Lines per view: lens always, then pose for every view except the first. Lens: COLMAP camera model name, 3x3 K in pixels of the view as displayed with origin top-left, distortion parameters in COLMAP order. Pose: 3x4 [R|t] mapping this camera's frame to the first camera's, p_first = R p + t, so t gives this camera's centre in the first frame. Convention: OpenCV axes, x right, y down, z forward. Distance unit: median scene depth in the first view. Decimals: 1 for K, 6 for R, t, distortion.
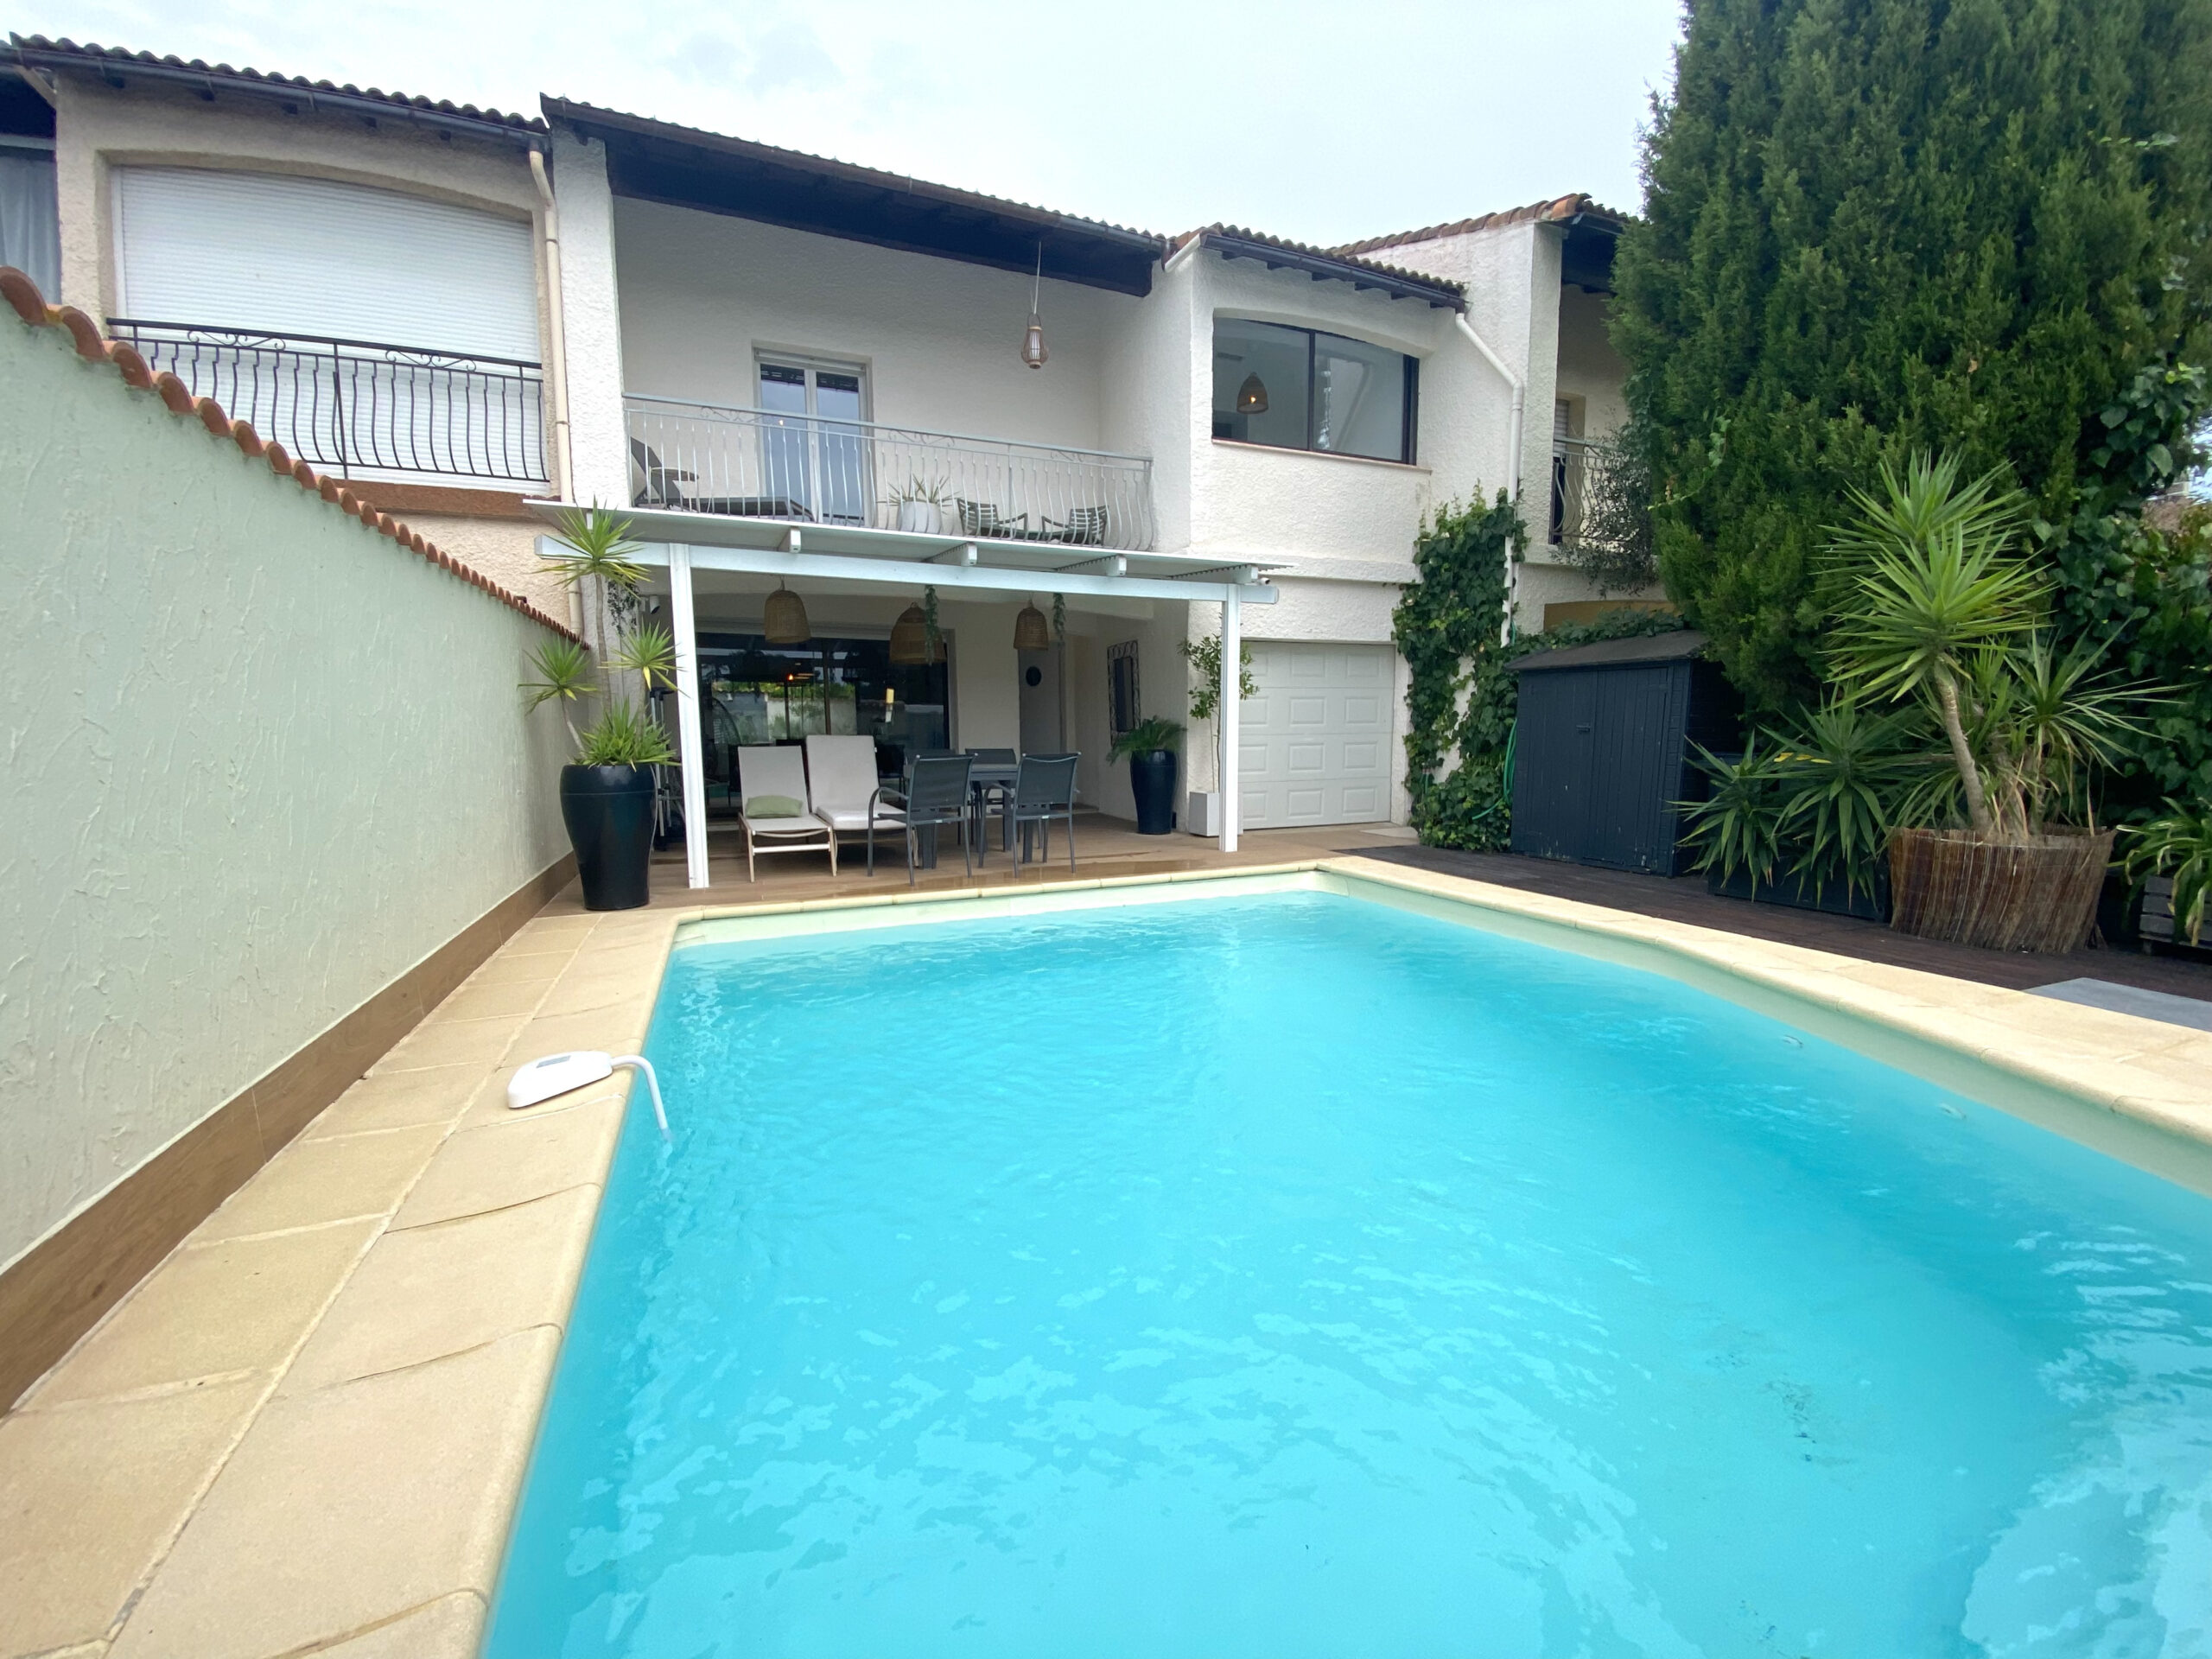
lens RADIAL K [[906.9, 0, 1097.4], [0, 906.9, 844.3], [0, 0, 1]] dist [-0.000688, -0.000664]
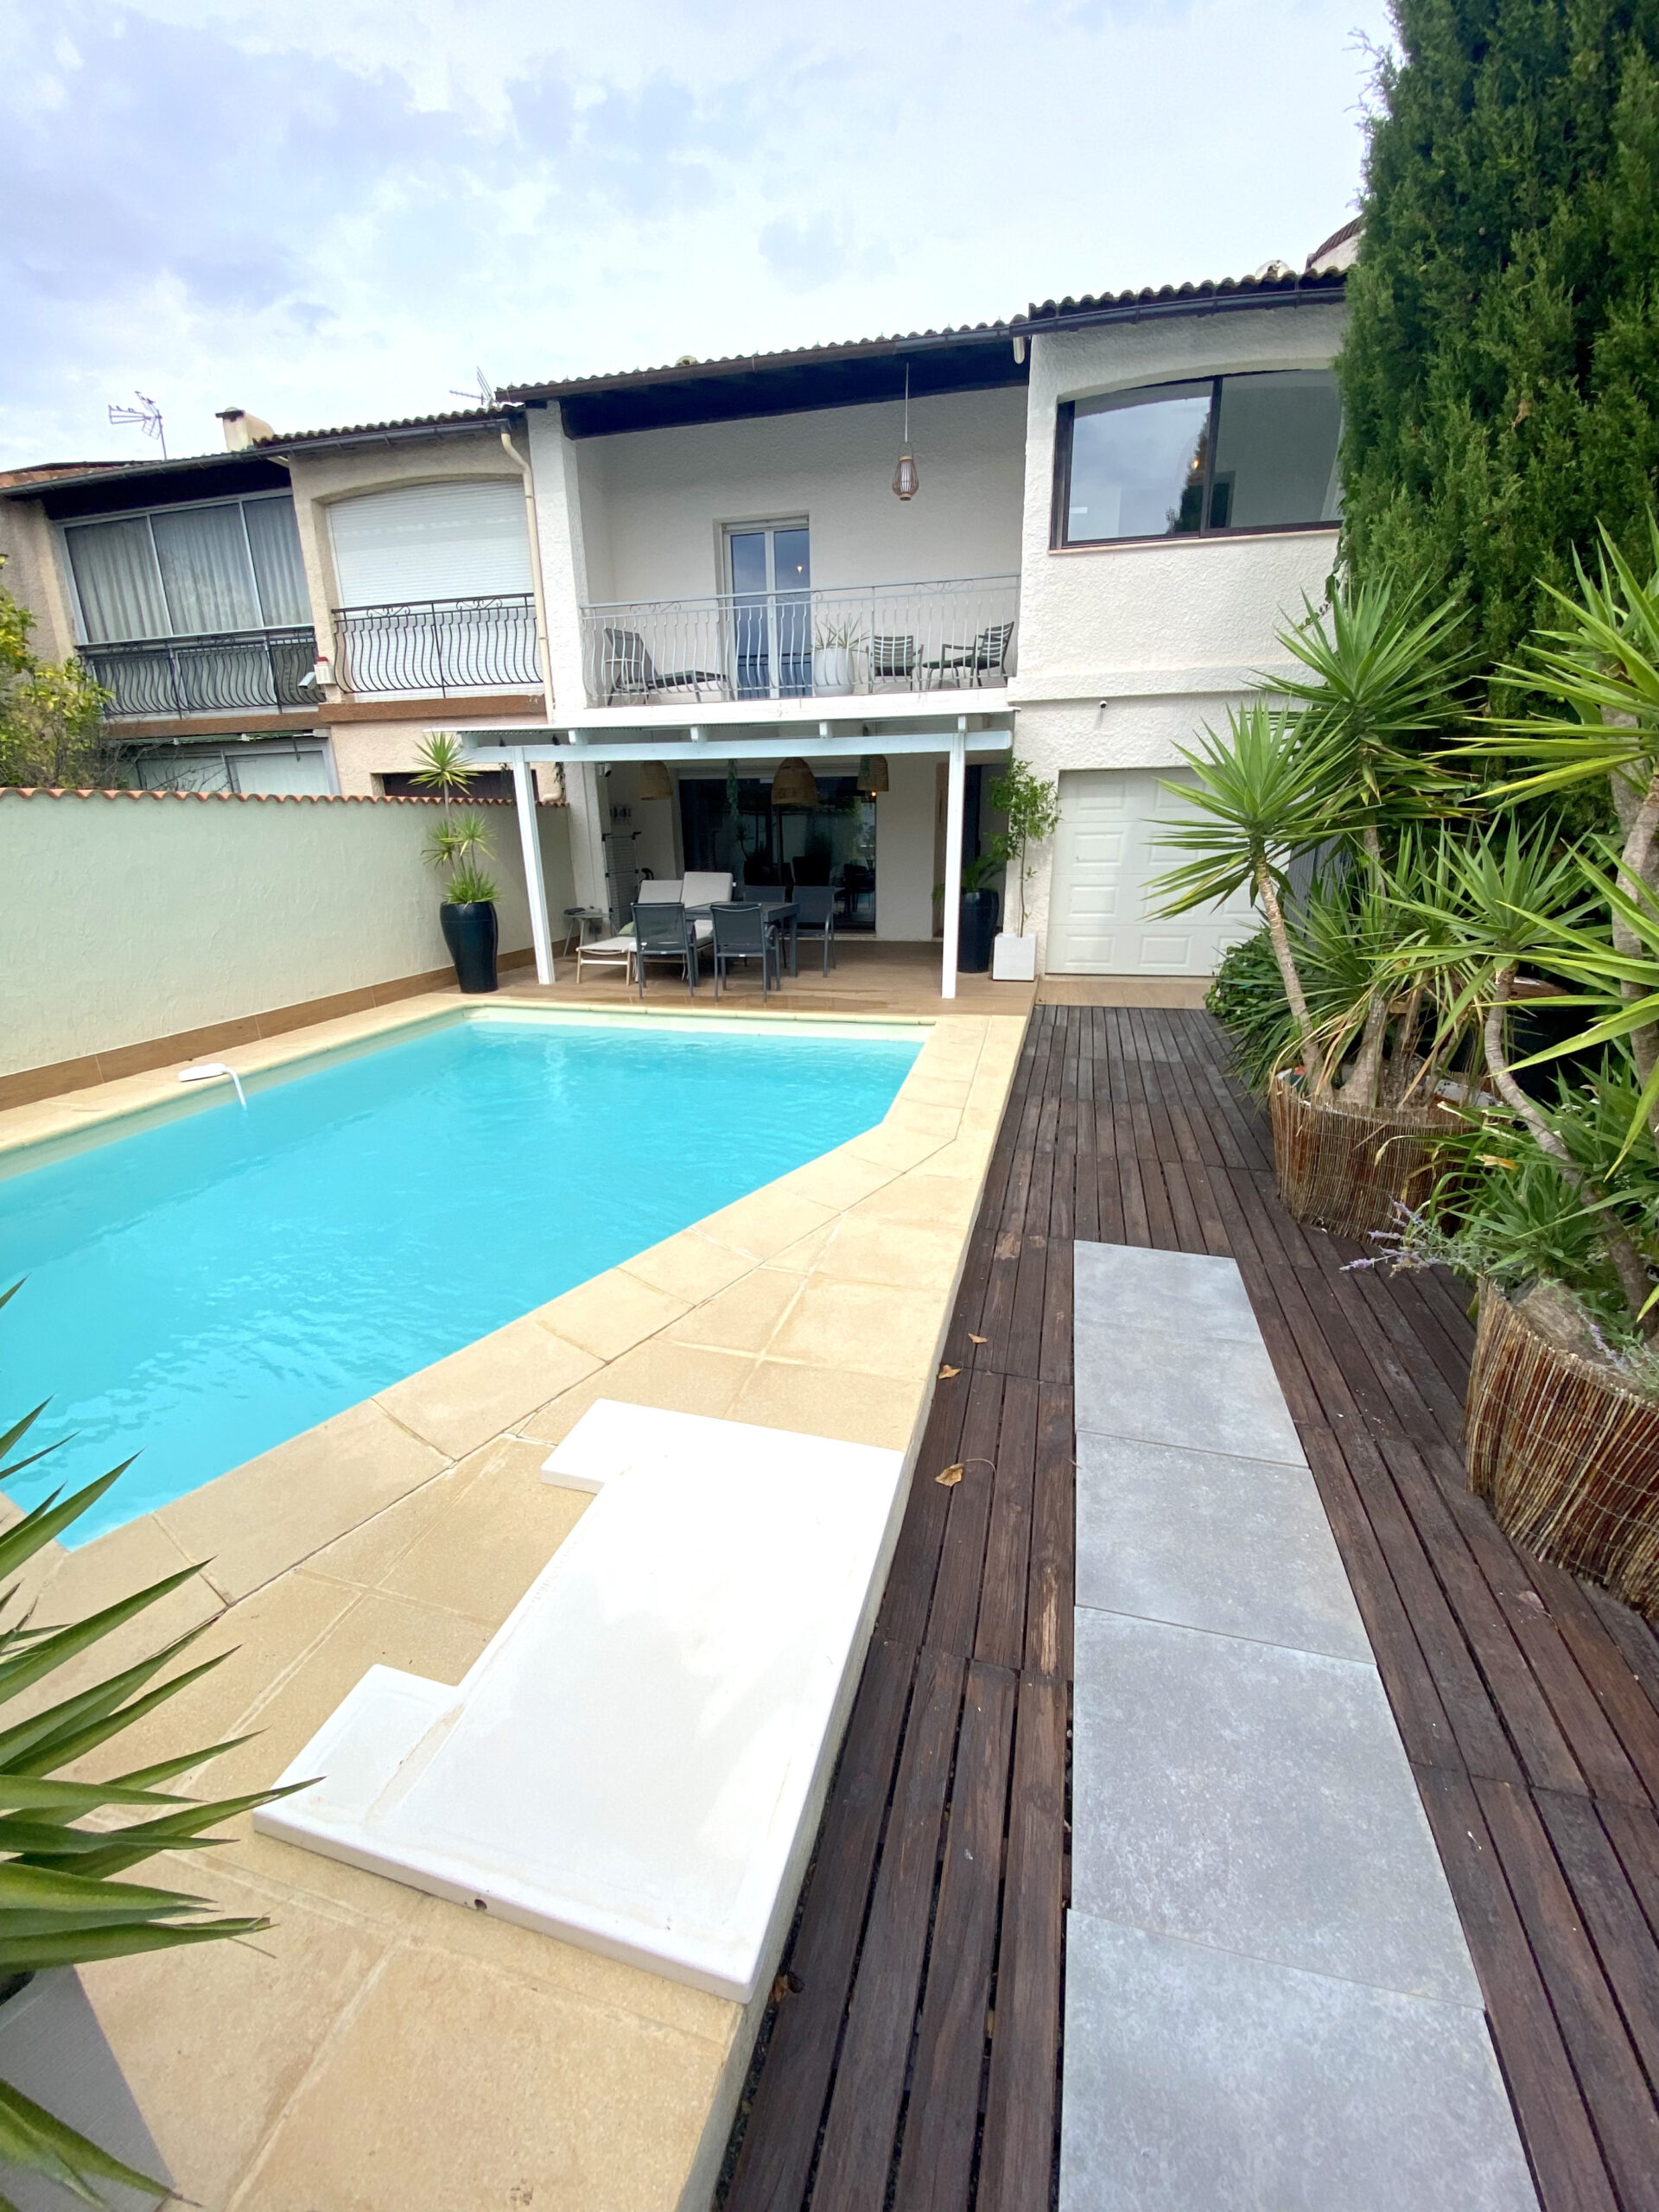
lens RADIAL K [[906.9, 0, 829.4], [0, 906.9, 1093.1], [0, 0, 1]] dist [-0.000688, -0.000664]
pose [[0.810439, 0.164145, -0.562356, 0.658595], [-0.060004, 0.978153, 0.199036, -0.084006], [0.582741, -0.127563, 0.802583, 0.052252]]
